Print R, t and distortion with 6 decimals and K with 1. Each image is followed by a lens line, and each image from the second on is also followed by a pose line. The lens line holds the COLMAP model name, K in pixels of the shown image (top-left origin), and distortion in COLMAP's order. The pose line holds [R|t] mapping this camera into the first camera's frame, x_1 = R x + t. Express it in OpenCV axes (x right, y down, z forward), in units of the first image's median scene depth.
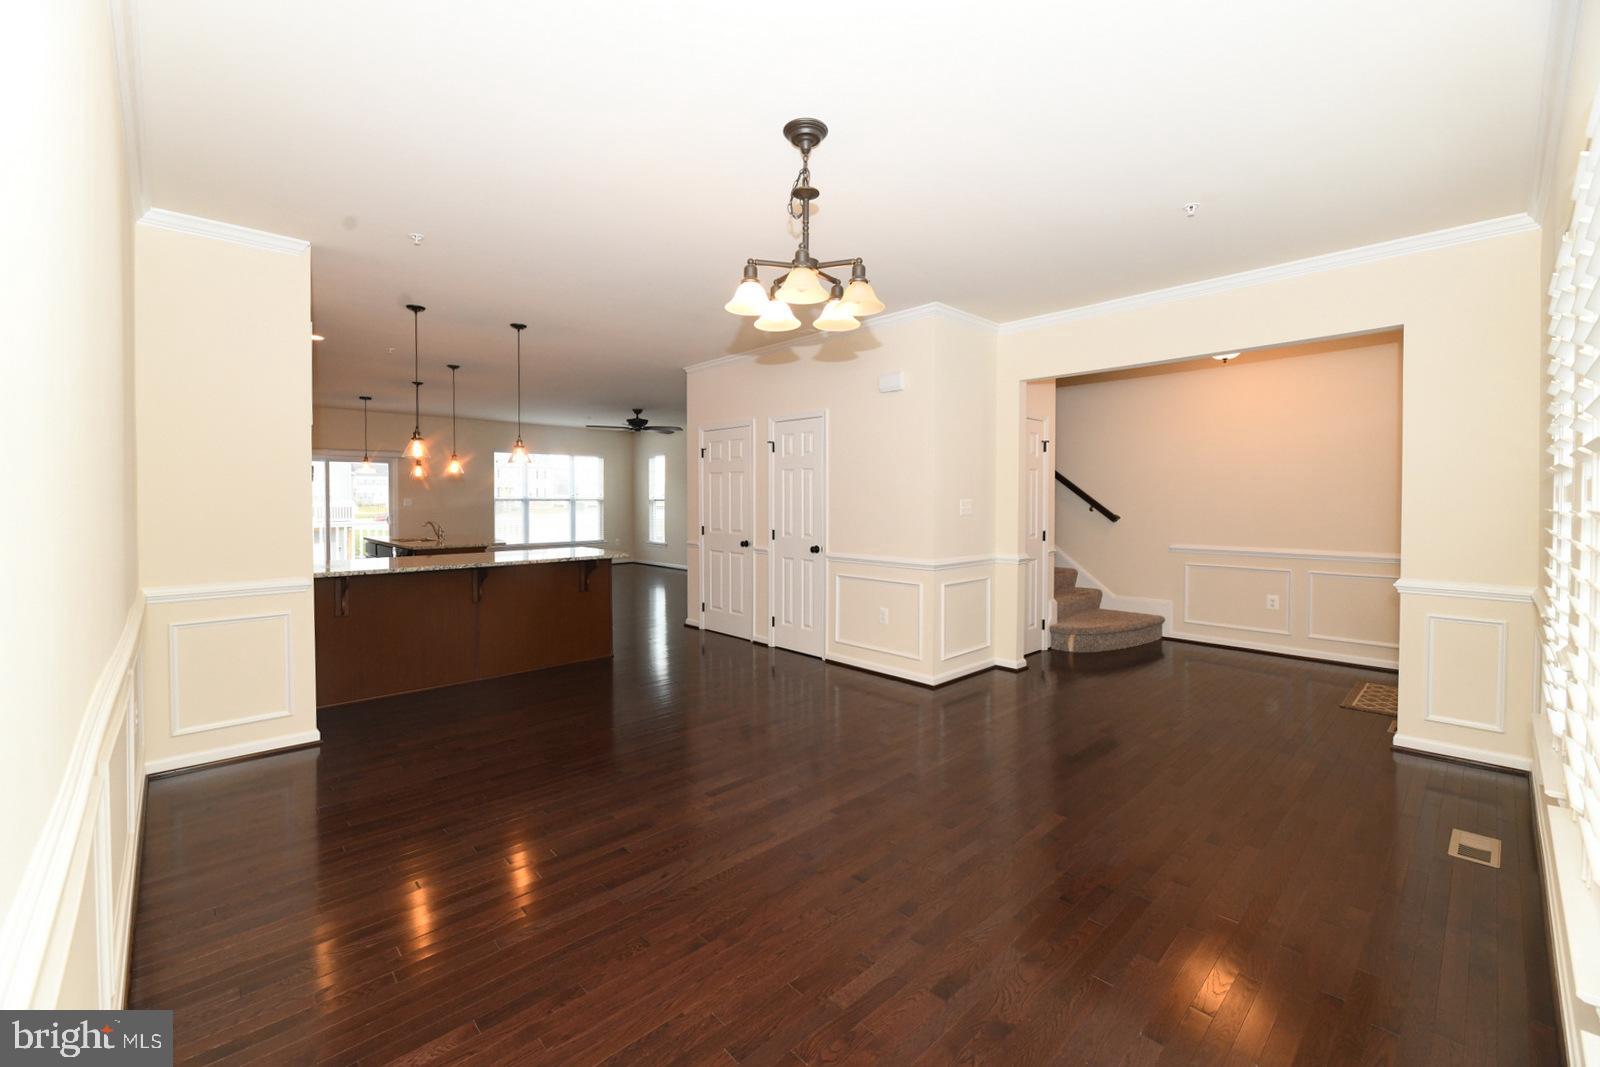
lens RADIAL K [[661.9, 0, 843.2], [0, 661.9, 501.7], [0, 0, 1]] dist [0.000543, -0.000701]
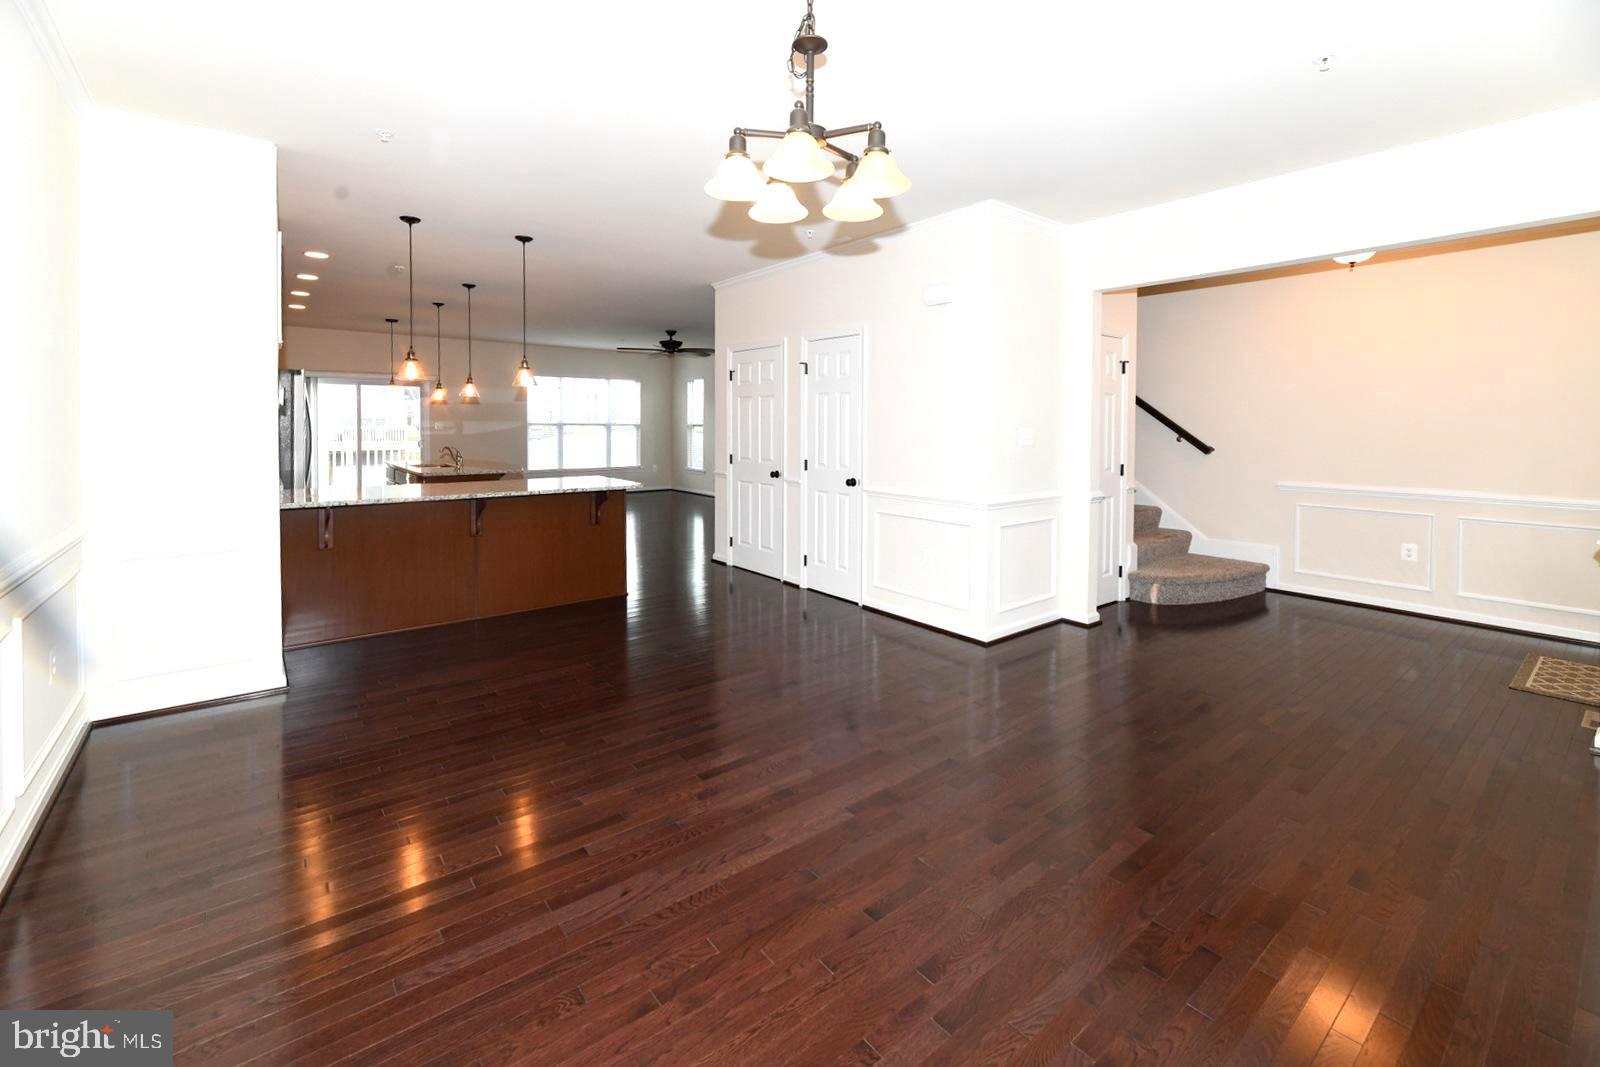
lens RADIAL K [[682.4, 0, 793.5], [0, 682.4, 422.9], [0, 0, 1]] dist [-0.002051, -0.000640]
pose [[0.988261, 0.006843, -0.152623, 0.031542], [-0.007866, 0.999950, -0.006101, -0.003288], [0.152574, 0.007230, 0.988266, 0.114699]]
